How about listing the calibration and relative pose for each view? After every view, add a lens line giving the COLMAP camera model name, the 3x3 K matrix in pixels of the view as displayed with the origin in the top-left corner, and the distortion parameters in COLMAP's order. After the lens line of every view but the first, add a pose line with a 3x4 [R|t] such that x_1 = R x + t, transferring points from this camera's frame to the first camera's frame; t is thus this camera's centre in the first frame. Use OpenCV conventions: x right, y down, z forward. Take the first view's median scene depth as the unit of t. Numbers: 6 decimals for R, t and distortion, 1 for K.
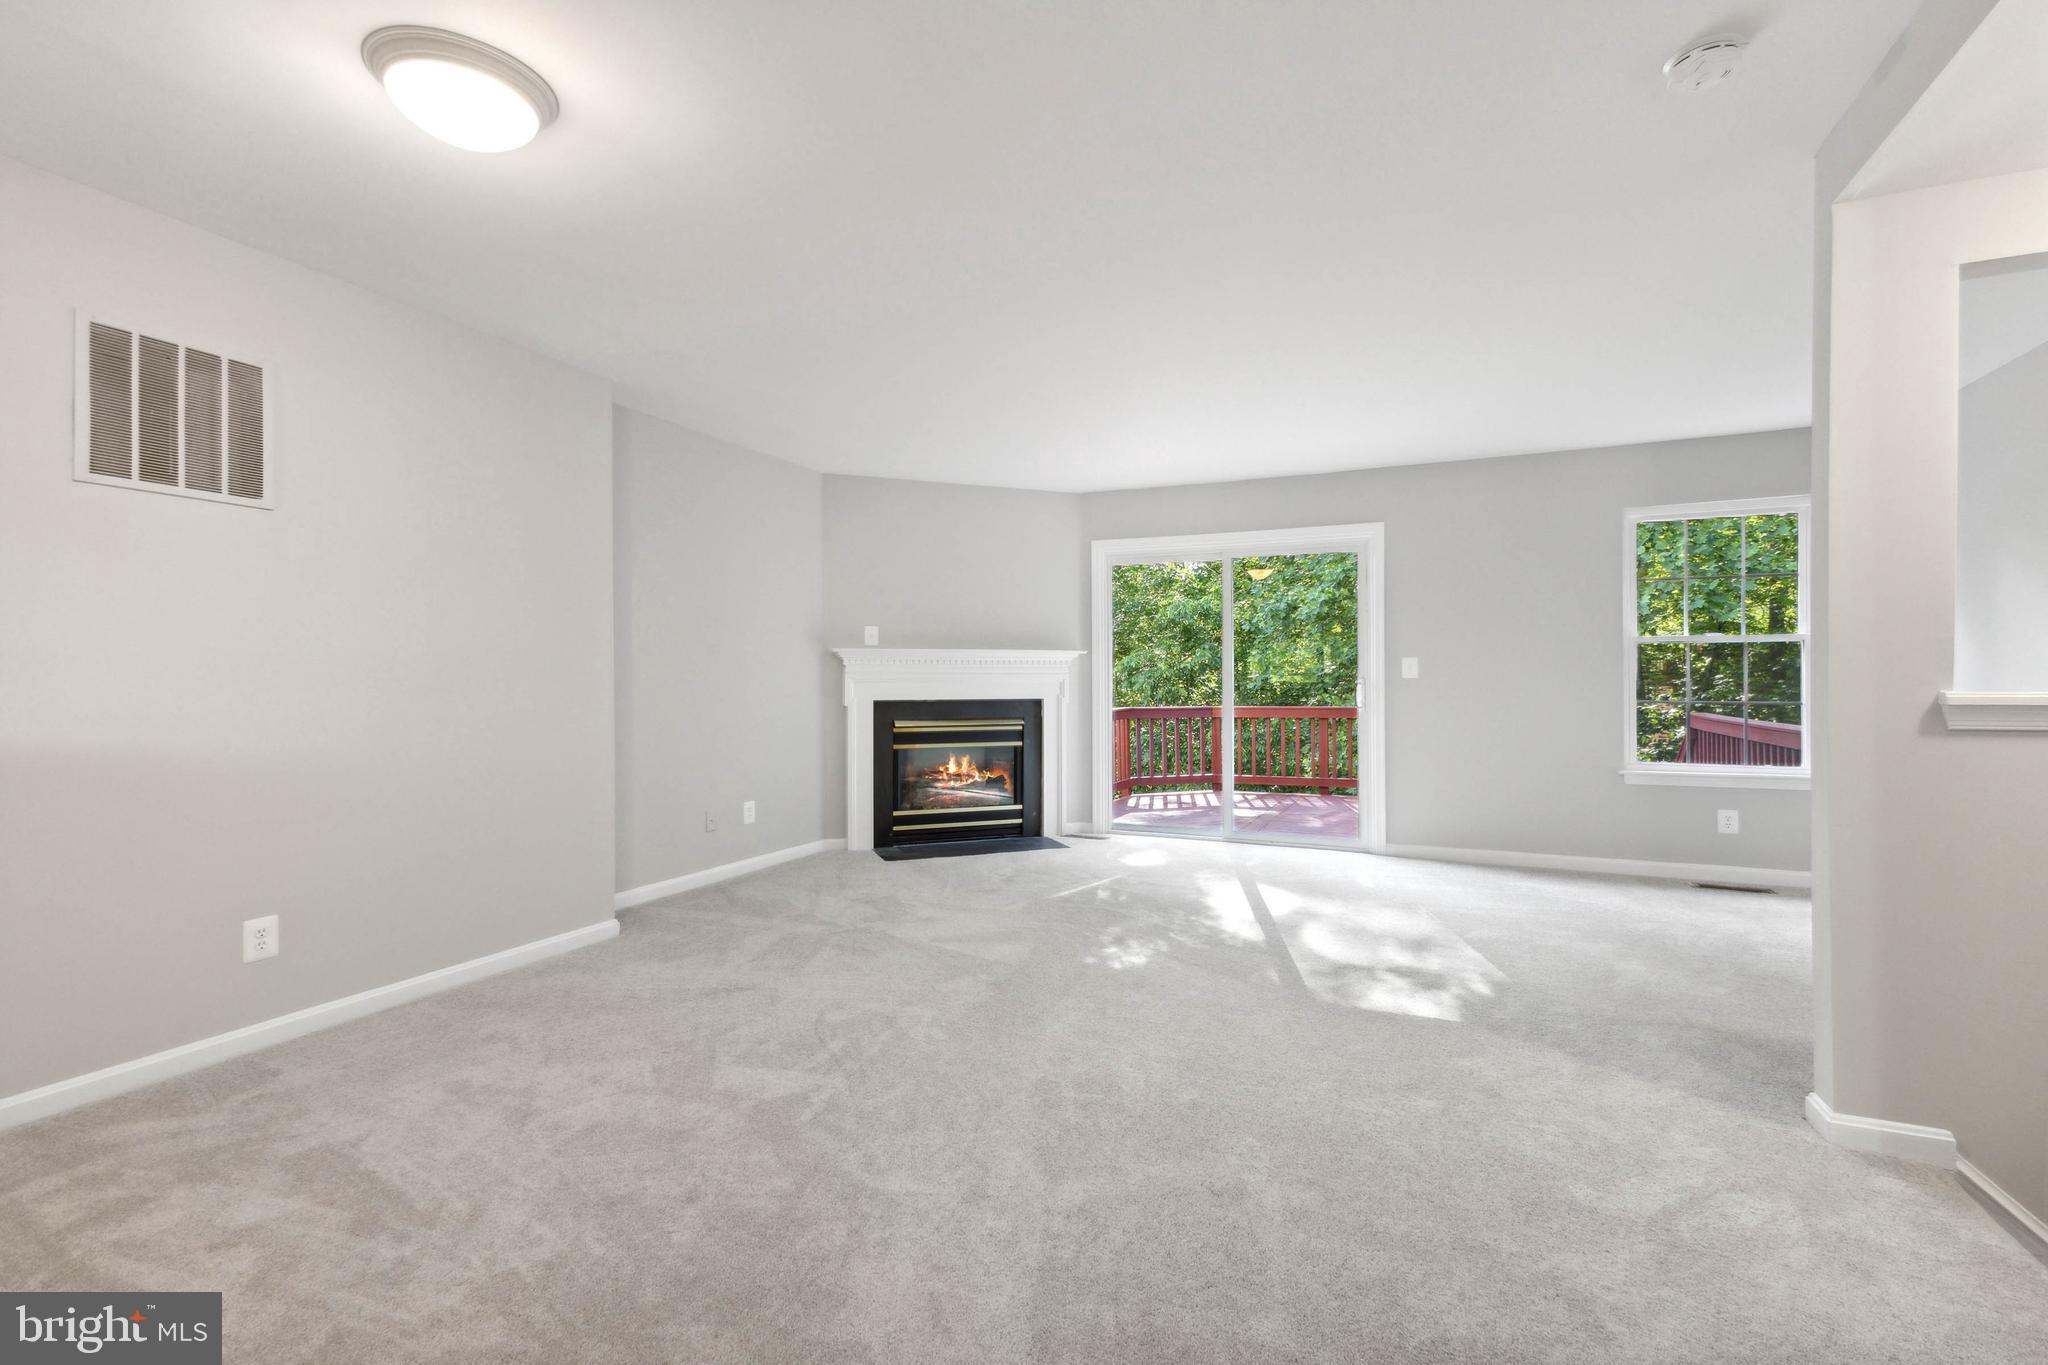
lens RADIAL K [[907.4, 0, 1036.8], [0, 907.4, 665.3], [0, 0, 1]] dist [0.003444, 0.001497]
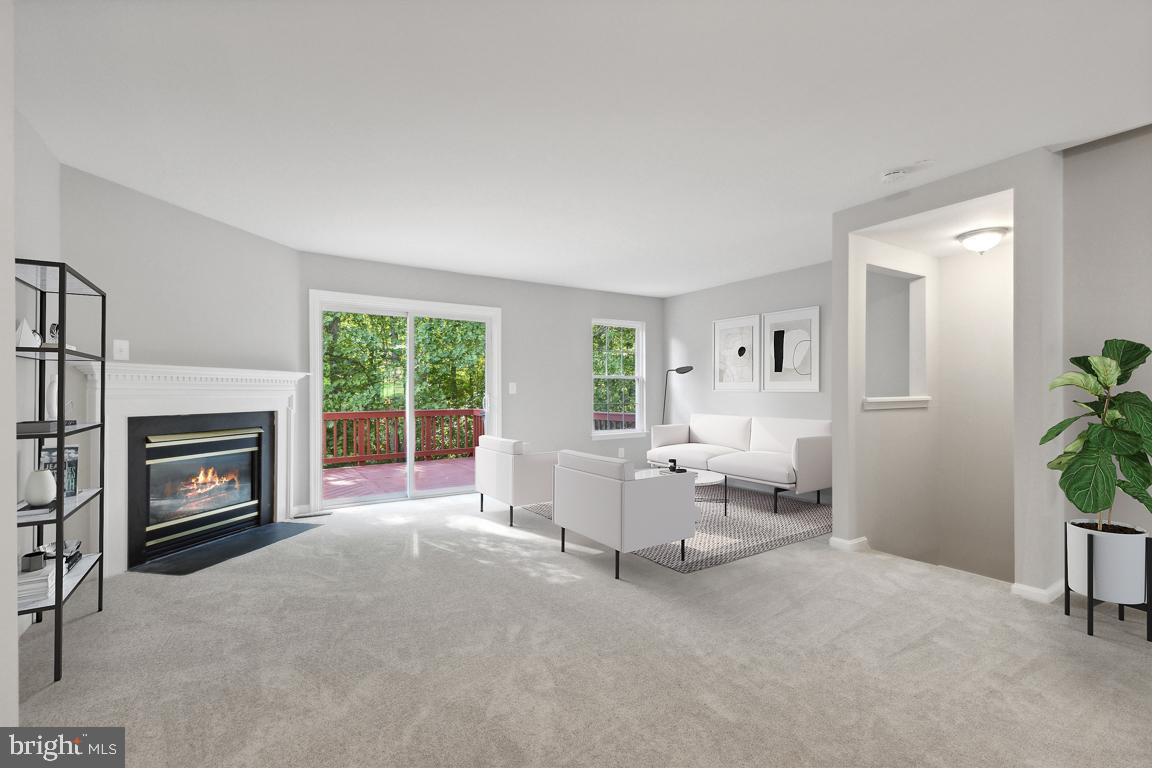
lens RADIAL K [[510.4, 0, 575.2], [0, 510.4, 389.6], [0, 0, 1]] dist [0.003444, 0.001497]
pose [[0.559284, 0.005980, 0.828955, -0.343179], [-0.011378, 0.999935, 0.000463, 0.003290], [-0.828898, -0.009691, 0.559316, 0.279585]]
